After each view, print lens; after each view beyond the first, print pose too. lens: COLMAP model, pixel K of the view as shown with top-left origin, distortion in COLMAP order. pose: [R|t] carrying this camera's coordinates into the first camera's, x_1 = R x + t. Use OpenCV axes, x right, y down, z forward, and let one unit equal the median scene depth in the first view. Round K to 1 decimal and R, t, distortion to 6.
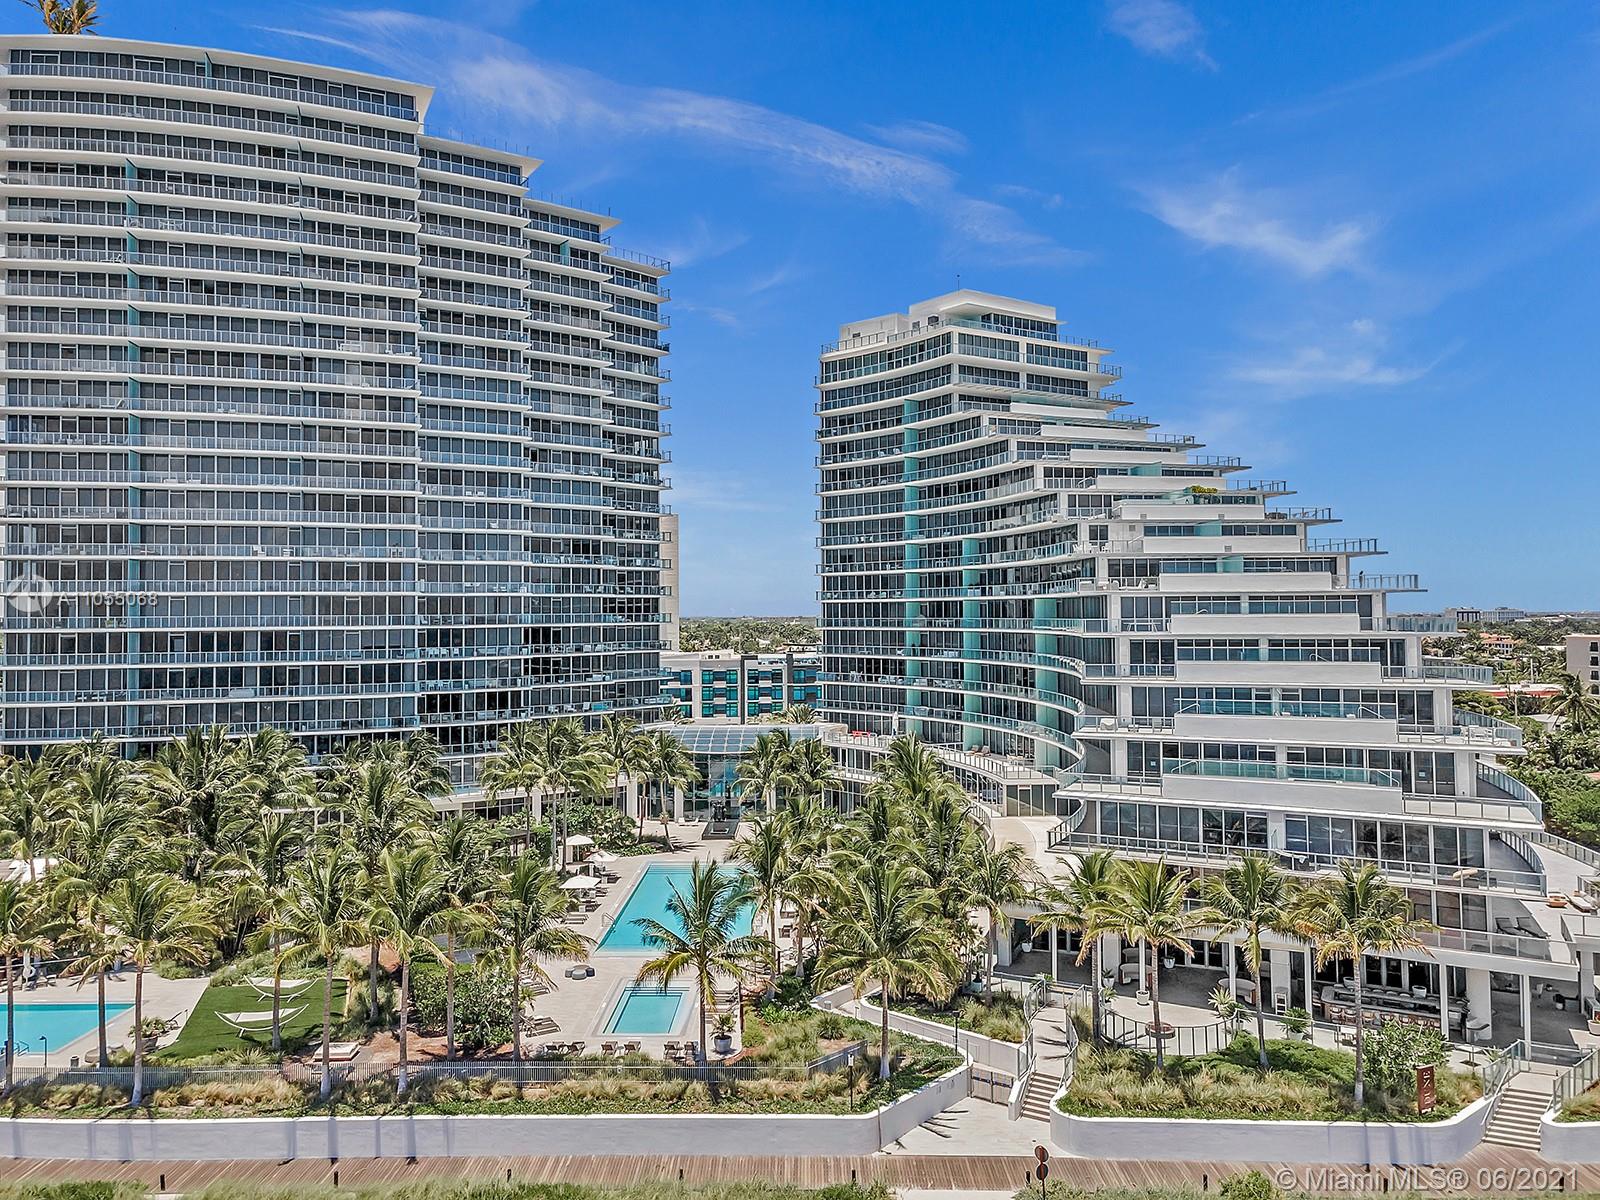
lens RADIAL K [[1155.1, 0, 787.3], [0, 1155.1, 590.2], [0, 0, 1]] dist [0.029456, 0.002825]
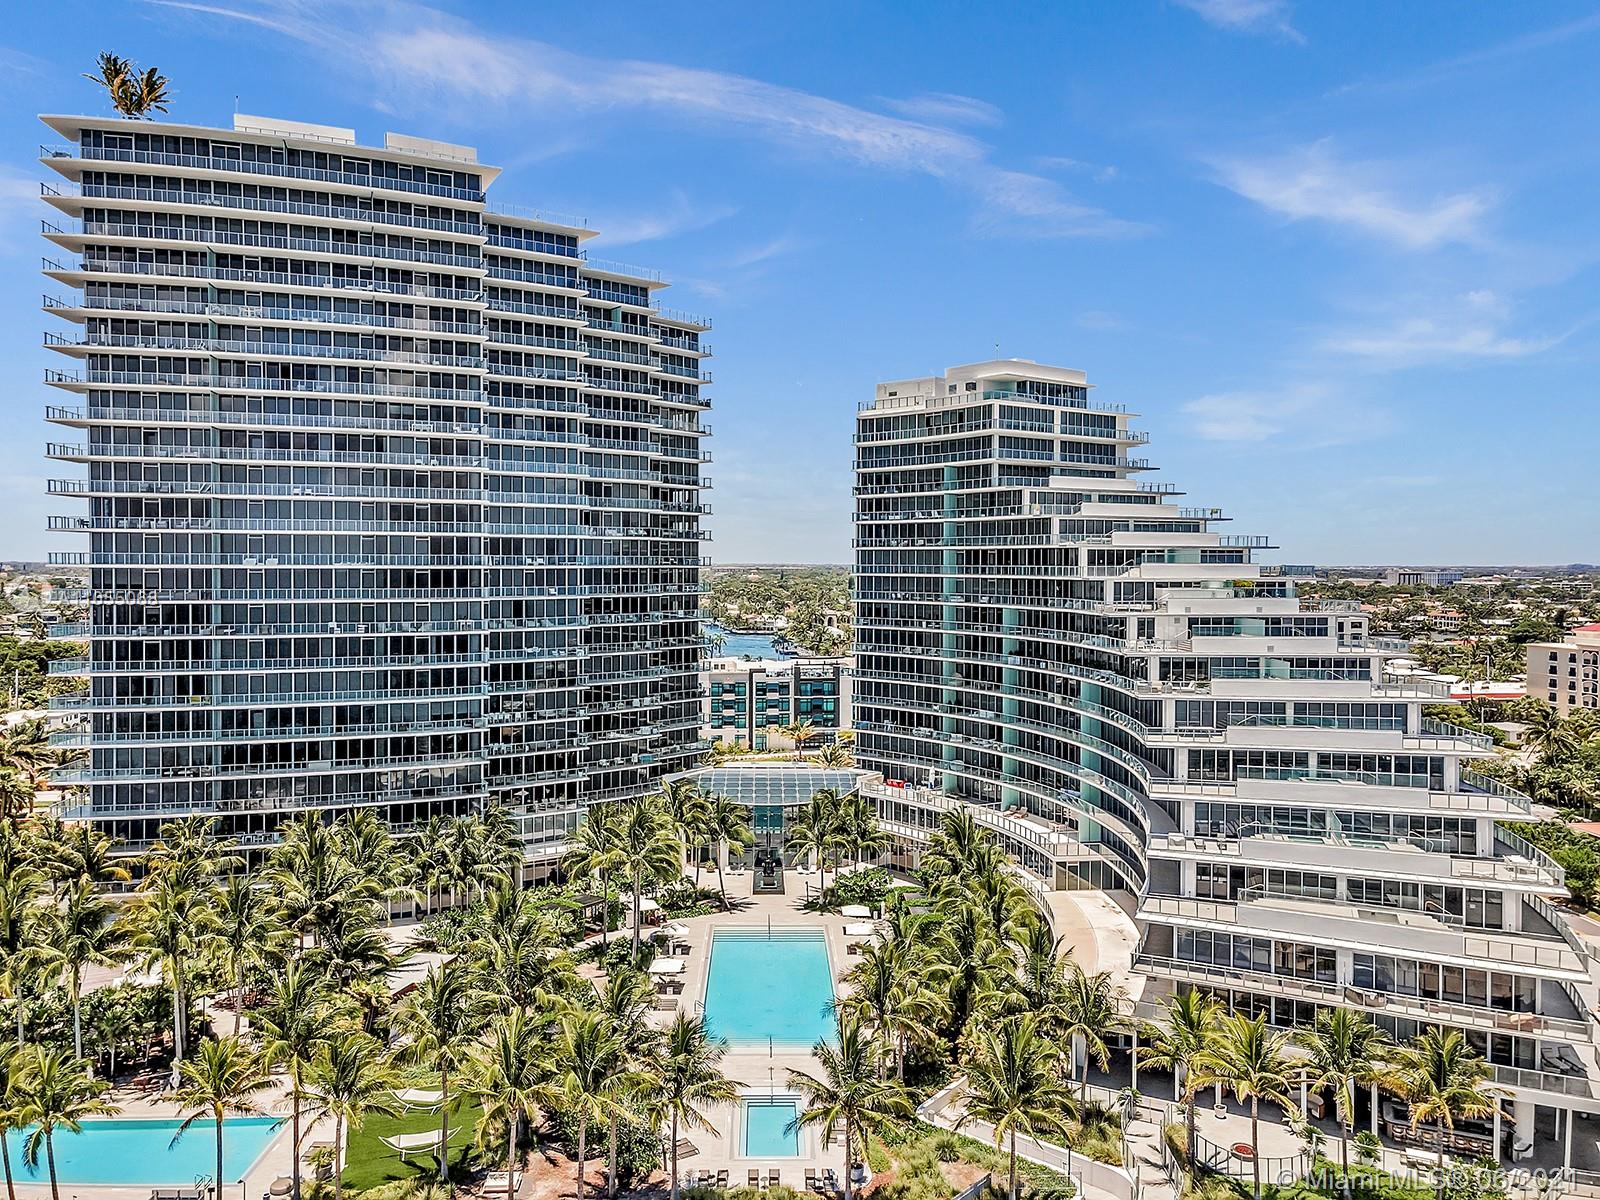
lens RADIAL K [[1155.1, 0, 787.3], [0, 1155.1, 590.2], [0, 0, 1]] dist [0.029456, 0.002825]
pose [[0.999164, 0.008626, 0.039973, -0.086752], [-0.010381, 0.998981, 0.043921, -0.106473], [-0.039553, -0.044300, 0.998235, -0.038203]]
